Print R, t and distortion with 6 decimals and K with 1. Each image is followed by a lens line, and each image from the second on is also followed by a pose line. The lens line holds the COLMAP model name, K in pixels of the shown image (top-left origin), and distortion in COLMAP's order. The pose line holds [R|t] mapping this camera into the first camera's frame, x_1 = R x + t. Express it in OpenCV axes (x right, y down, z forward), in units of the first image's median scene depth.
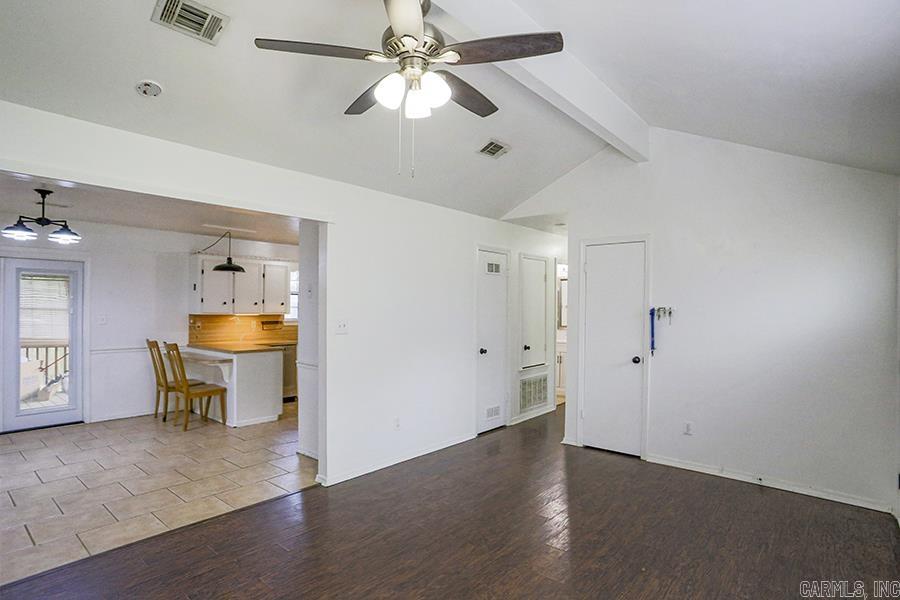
lens RADIAL K [[464.1, 0, 449.3], [0, 464.1, 303.6], [0, 0, 1]] dist [-0.015439, 0.003509]
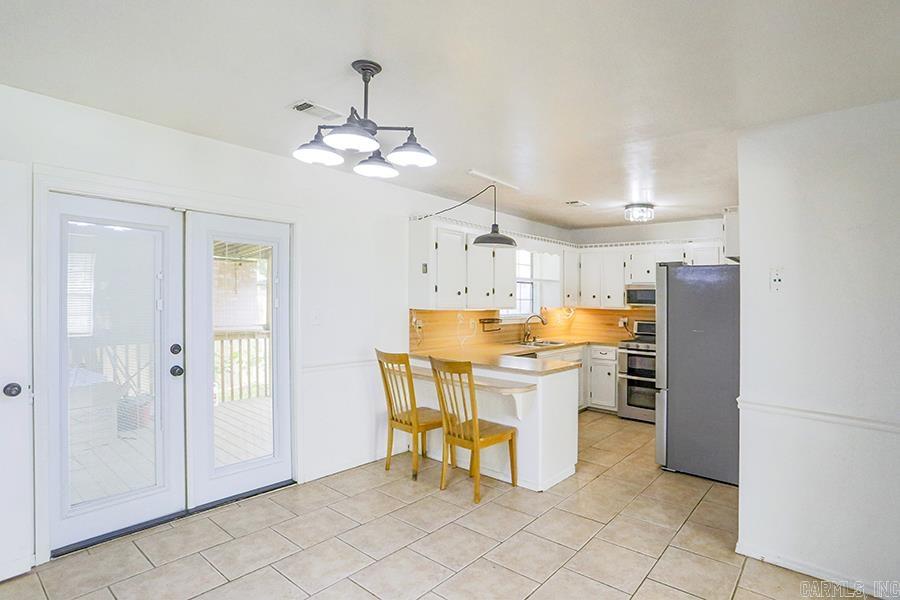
lens RADIAL K [[464.1, 0, 447.0], [0, 464.1, 299.8], [0, 0, 1]] dist [-0.015439, 0.003509]
pose [[0.999717, 0.016484, 0.017179, -0.546417], [-0.016753, 0.999738, 0.015620, -0.001552], [-0.016917, -0.015903, 0.999730, 0.339331]]
